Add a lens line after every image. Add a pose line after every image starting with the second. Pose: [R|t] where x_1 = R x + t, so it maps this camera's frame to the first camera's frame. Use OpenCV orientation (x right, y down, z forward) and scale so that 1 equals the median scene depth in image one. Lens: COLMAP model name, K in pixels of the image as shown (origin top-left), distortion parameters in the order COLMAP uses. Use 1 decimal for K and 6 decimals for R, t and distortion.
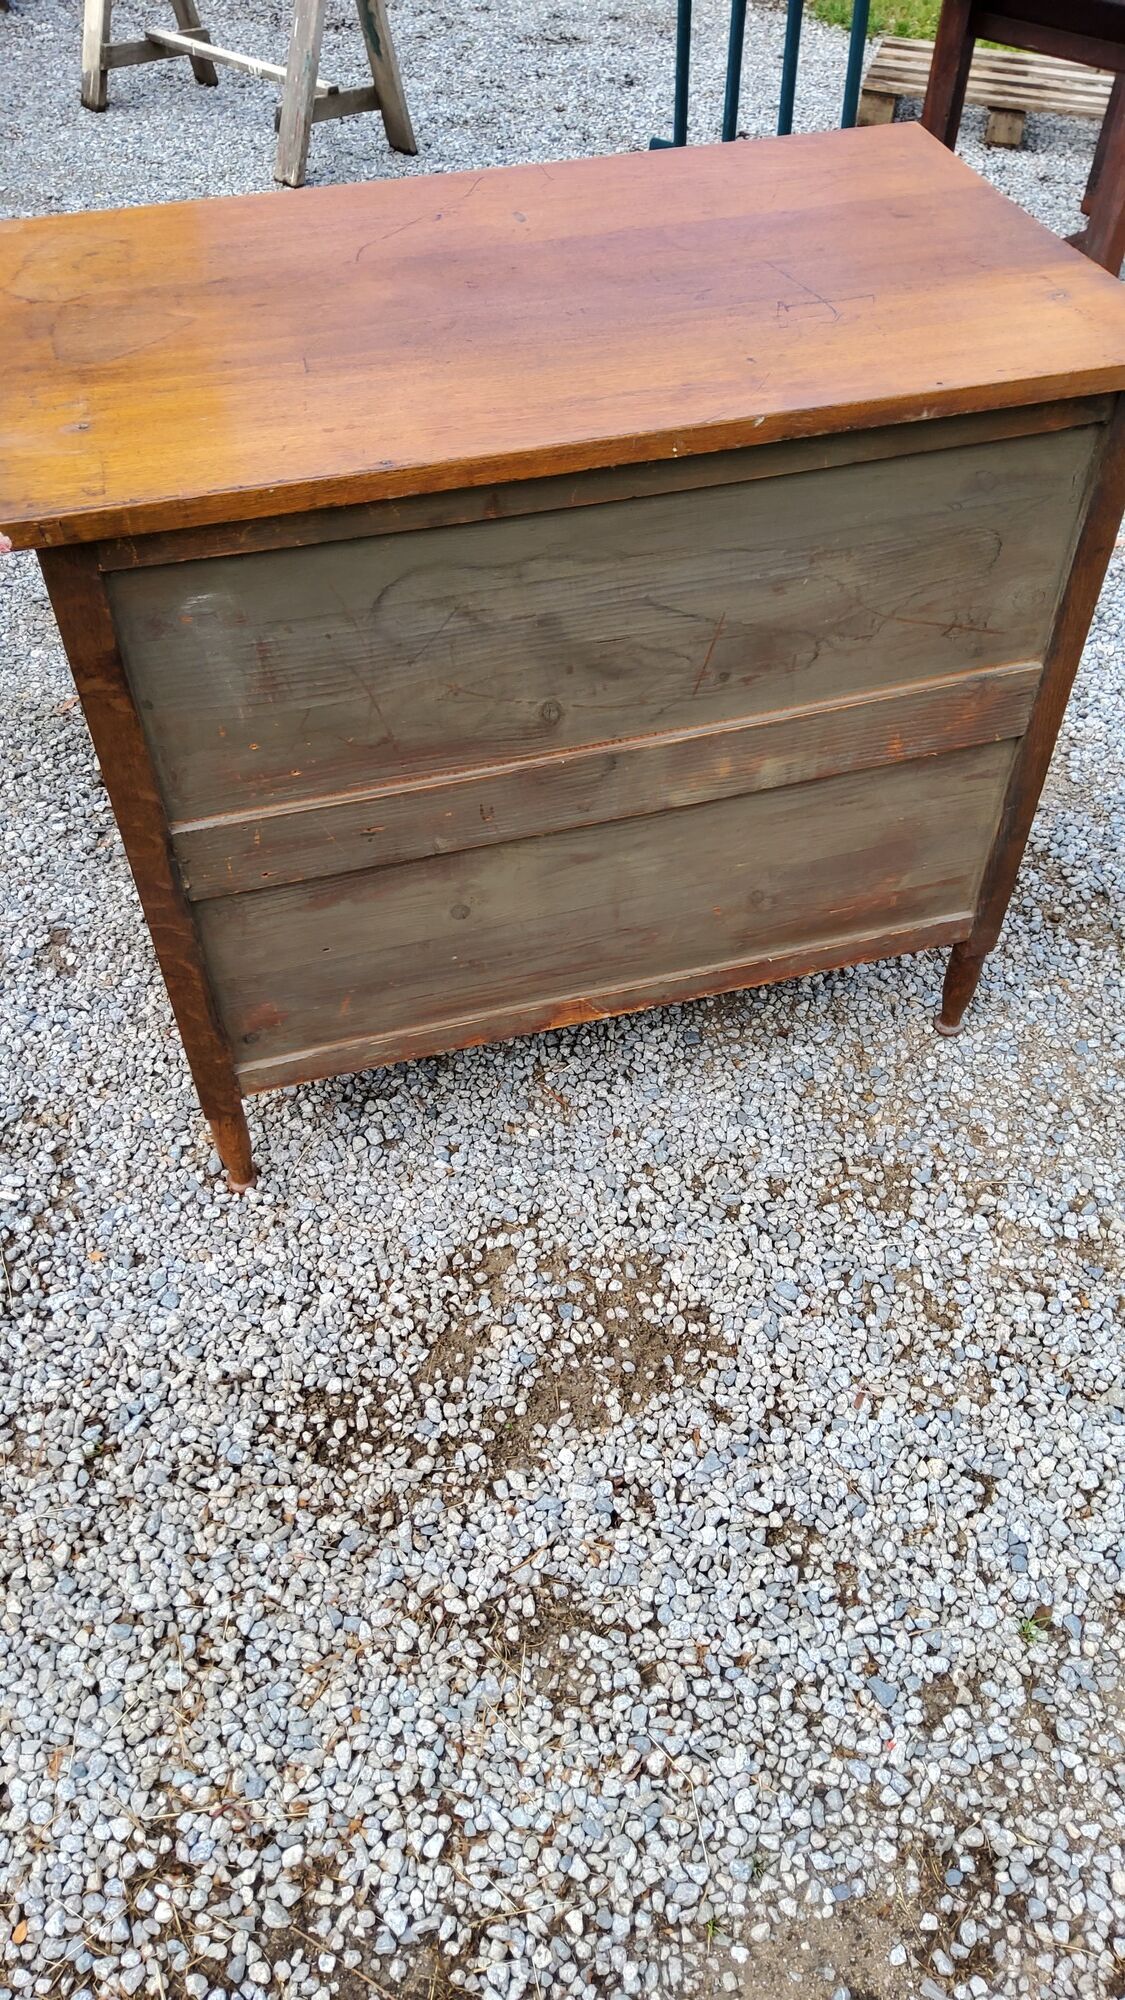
lens RADIAL K [[1546.4, 0, 570.2], [0, 1546.4, 971.3], [0, 0, 1]] dist [0.065275, -0.122684]
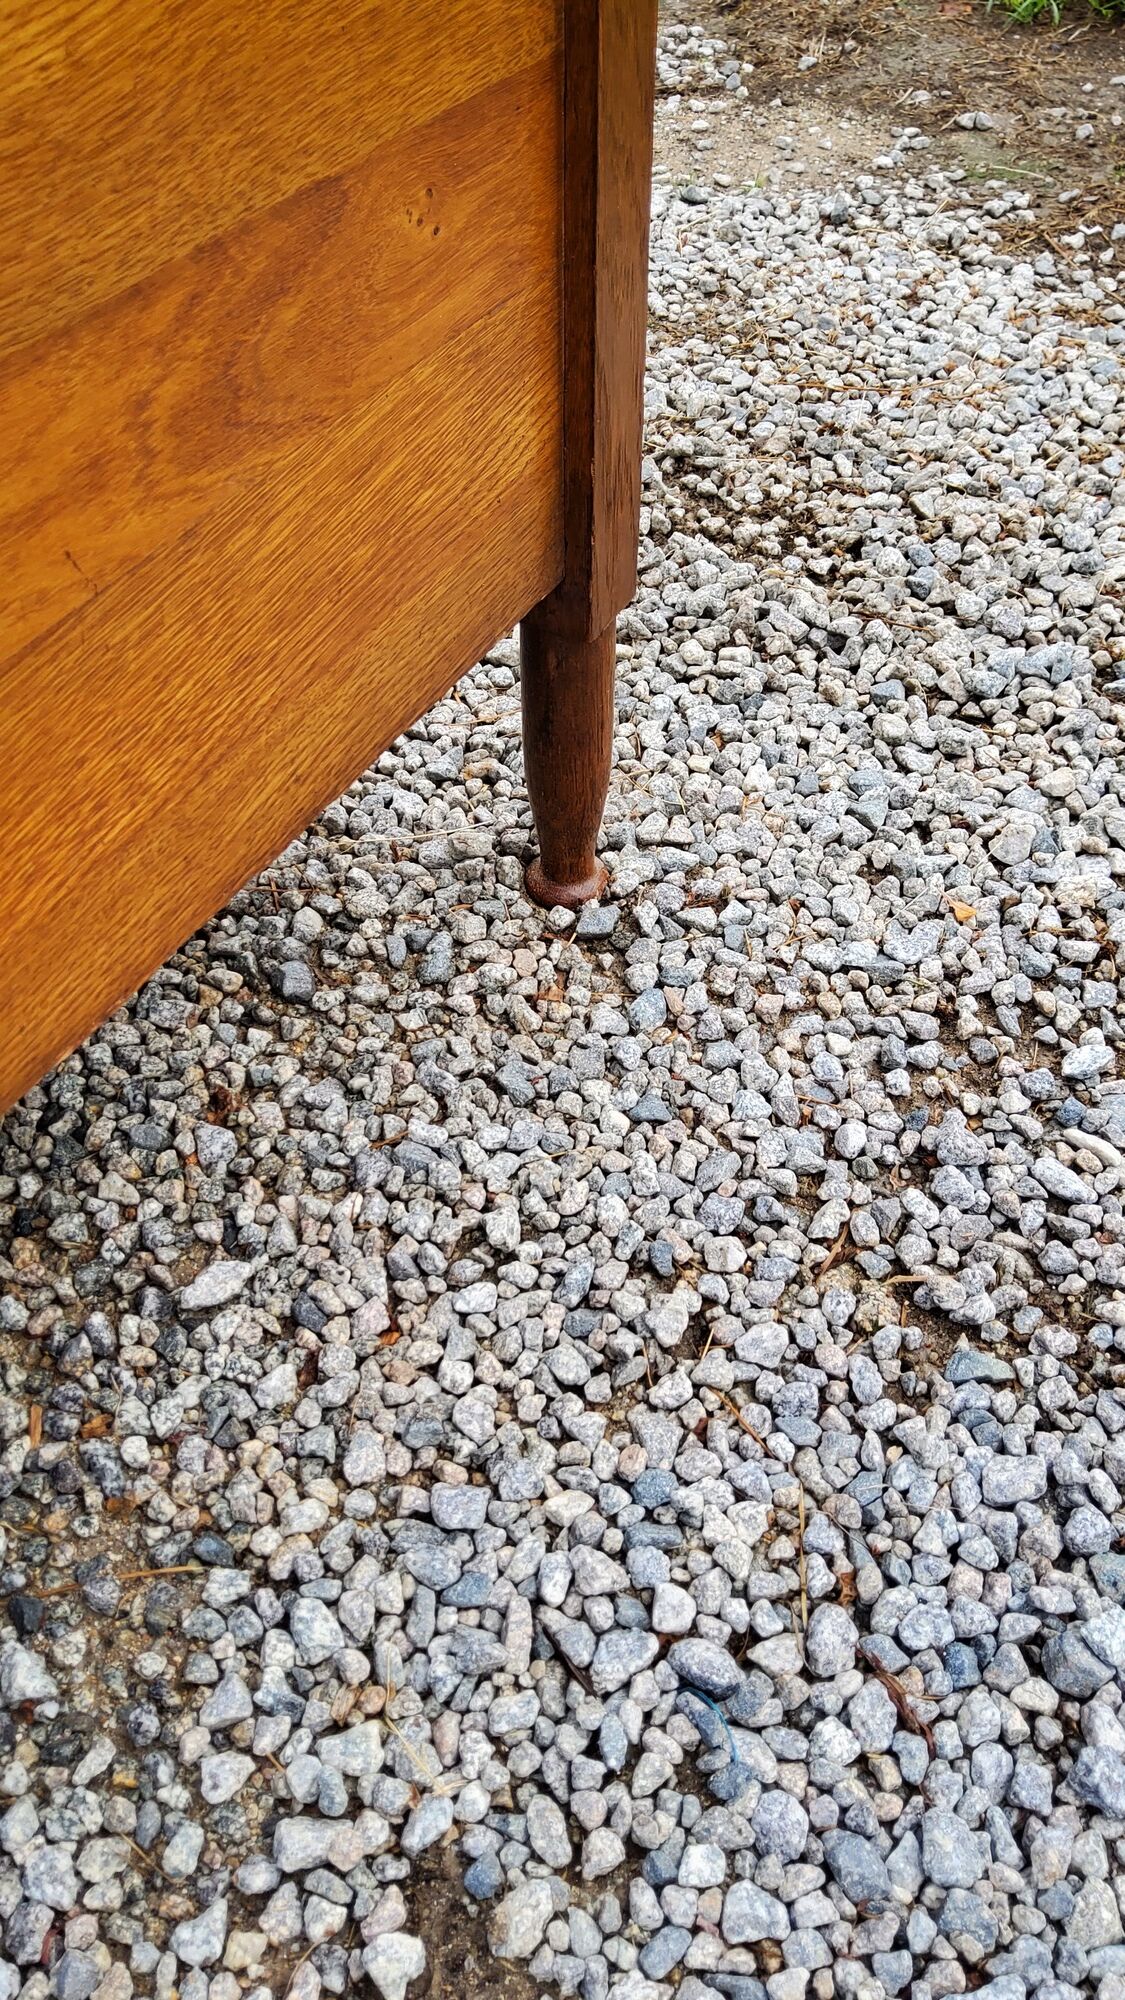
lens RADIAL K [[1617.5, 0, 556.1], [0, 1617.5, 994.7], [0, 0, 1]] dist [0.138017, -0.273621]
pose [[-0.717989, -0.494618, 0.489740, -0.485933], [0.512725, 0.100023, 0.852706, -0.253536], [-0.470749, 0.863336, 0.181788, 1.072293]]
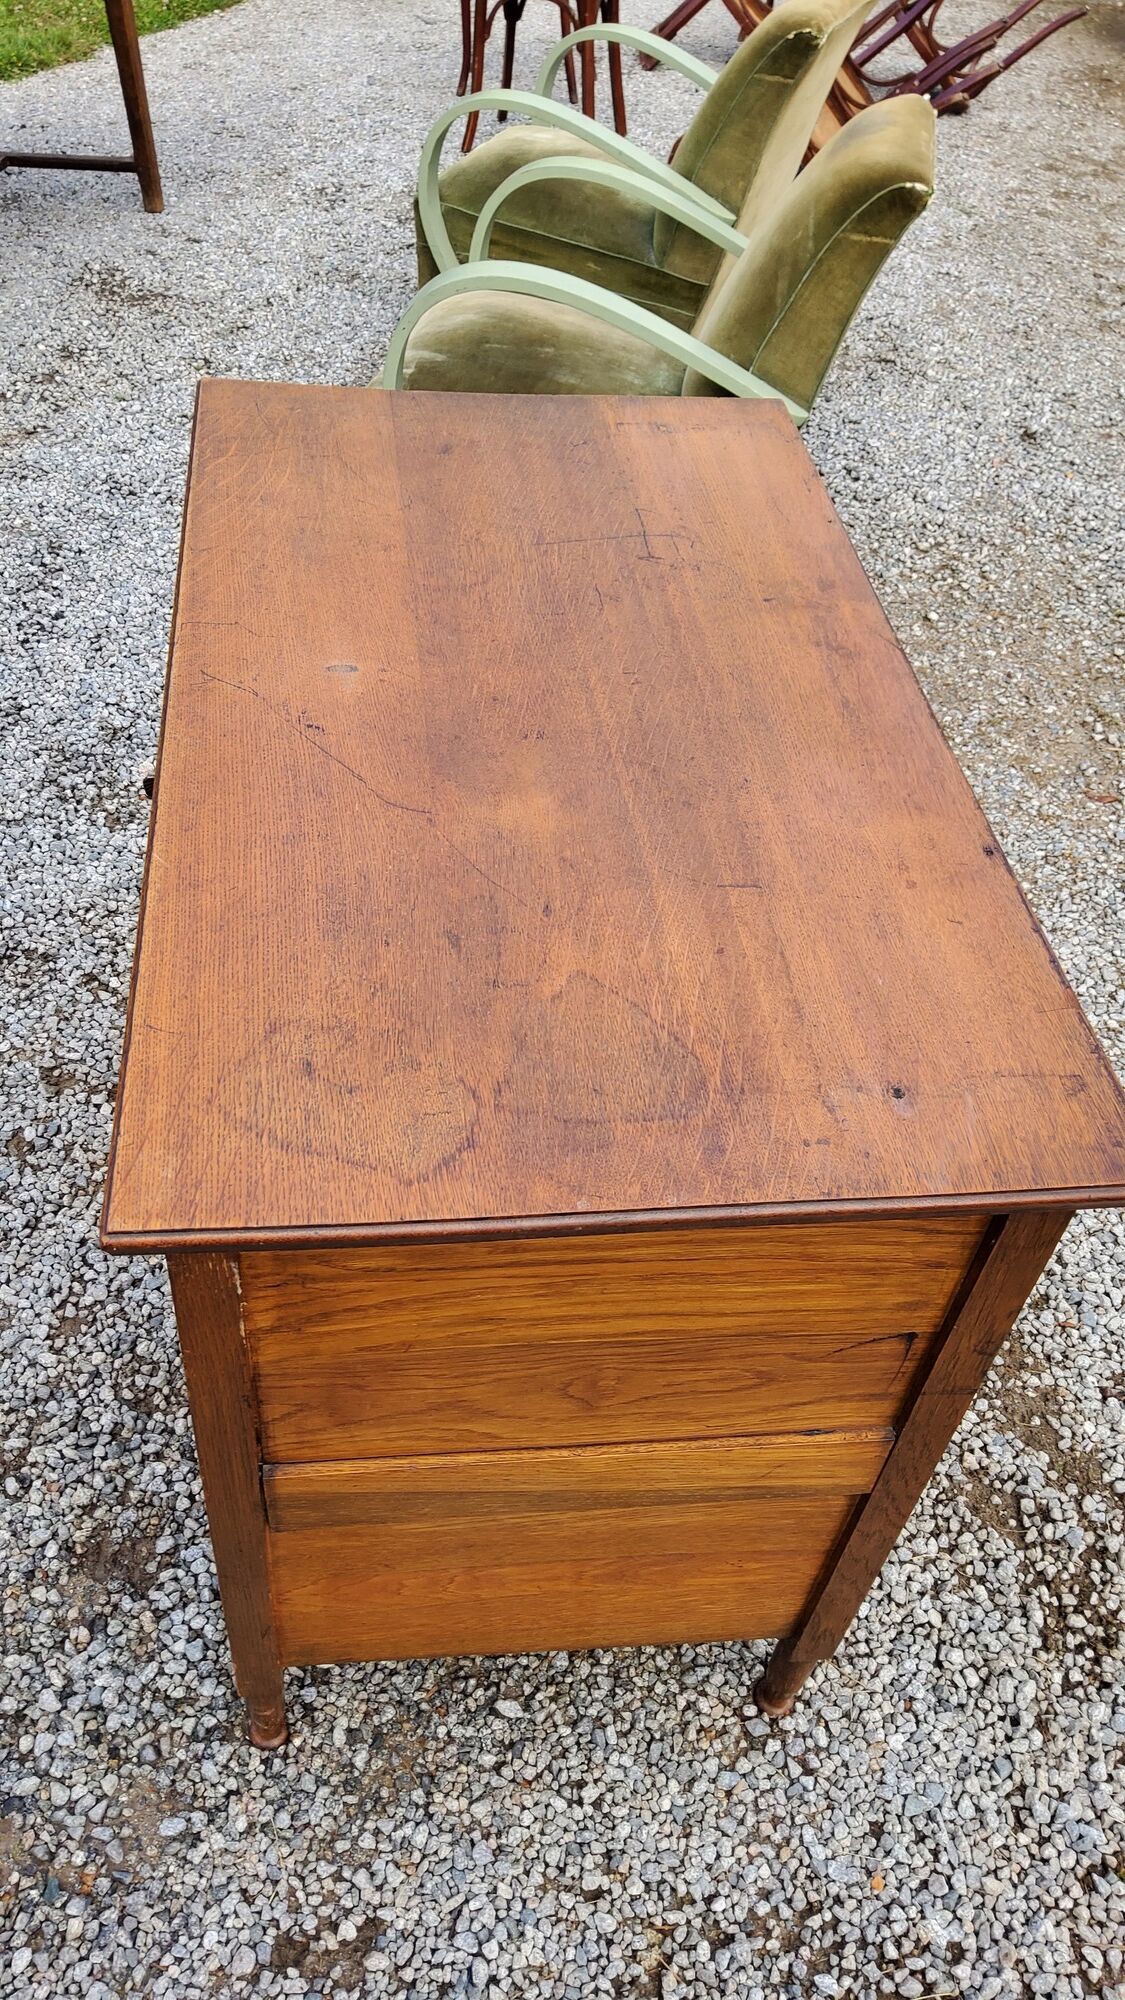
lens RADIAL K [[1518.9, 0, 570.1], [0, 1518.9, 995.1], [0, 0, 1]] dist [0.025749, -0.049020]
pose [[0.171615, -0.691174, 0.702016, -0.619423], [0.657809, 0.610857, 0.440615, -0.608660], [-0.733373, 0.386177, 0.559493, 0.529240]]
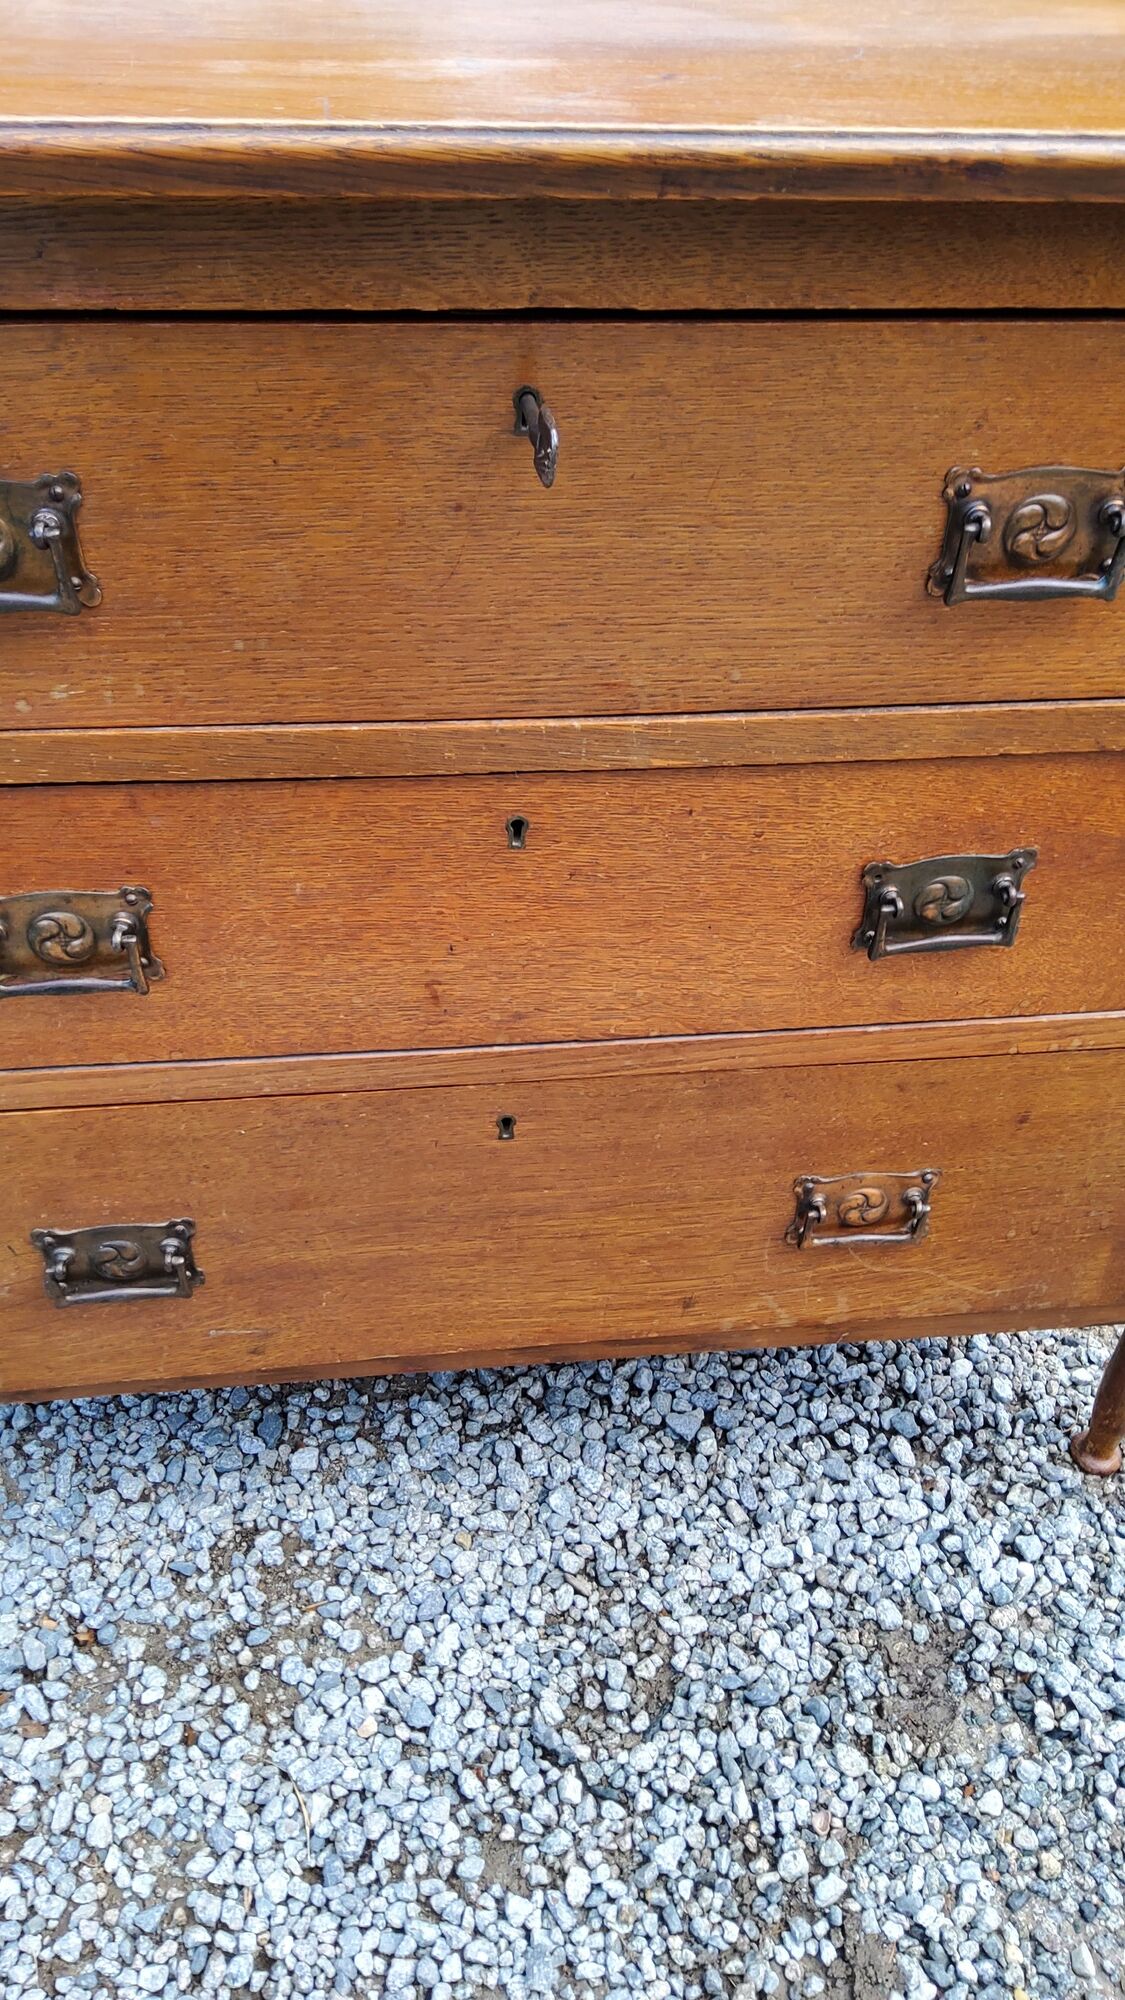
lens RADIAL K [[1546.4, 0, 570.2], [0, 1546.4, 971.3], [0, 0, 1]] dist [0.065275, -0.122684]
pose [[-0.984254, -0.136642, 0.112125, -0.128427], [0.103023, 0.071976, 0.992071, -0.825960], [-0.143629, 0.988002, -0.056765, 1.184383]]
